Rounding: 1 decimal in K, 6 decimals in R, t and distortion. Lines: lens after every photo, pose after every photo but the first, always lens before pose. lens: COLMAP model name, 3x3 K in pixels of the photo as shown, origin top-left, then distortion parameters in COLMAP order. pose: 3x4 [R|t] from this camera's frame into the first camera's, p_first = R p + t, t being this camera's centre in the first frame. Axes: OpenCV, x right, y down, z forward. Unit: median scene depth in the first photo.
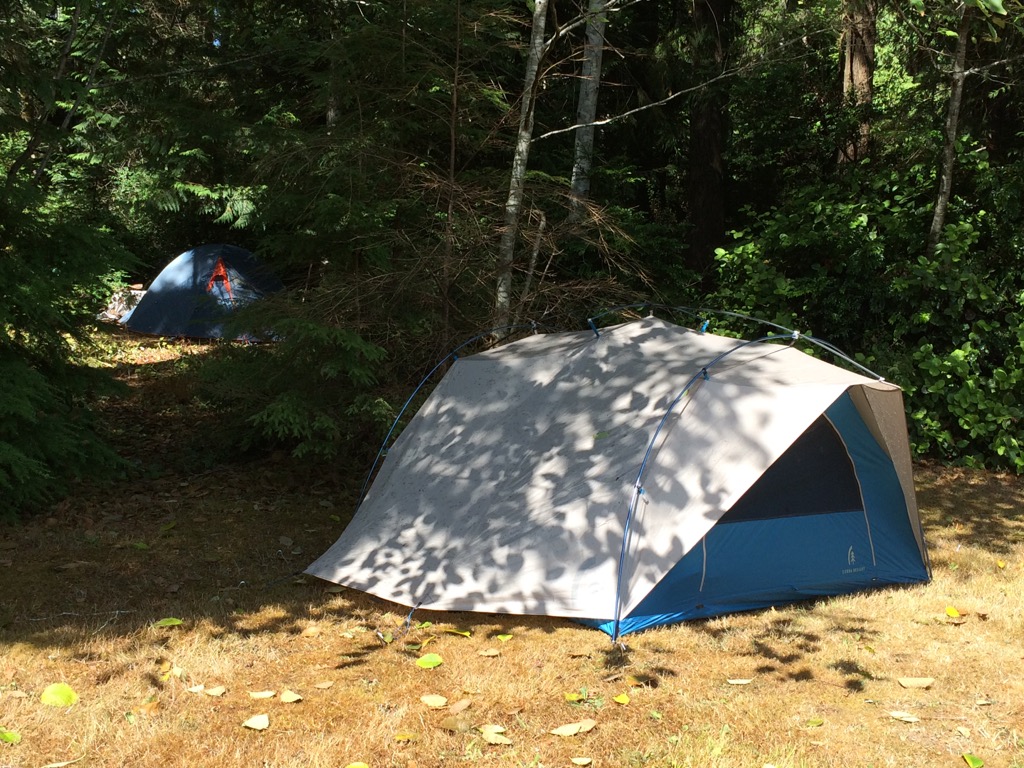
lens RADIAL K [[1337.3, 0, 512.1], [0, 1337.3, 383.2], [0, 0, 1]] dist [0.012403, 0.000000]
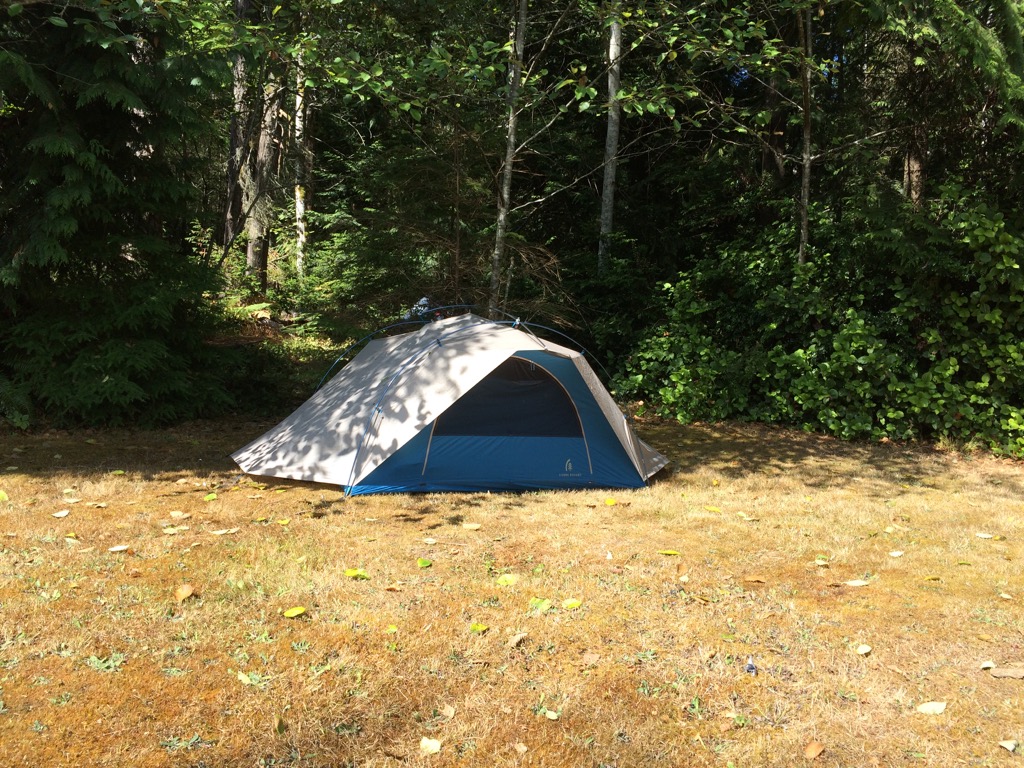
lens RADIAL K [[858.7, 0, 512.3], [0, 858.7, 384.1], [0, 0, 1]] dist [0.080256, -0.109651]
pose [[0.960213, 0.027415, -0.277919, 0.541922], [-0.029444, 0.999562, -0.003129, 0.045768], [0.277711, 0.011188, 0.960599, 0.023244]]
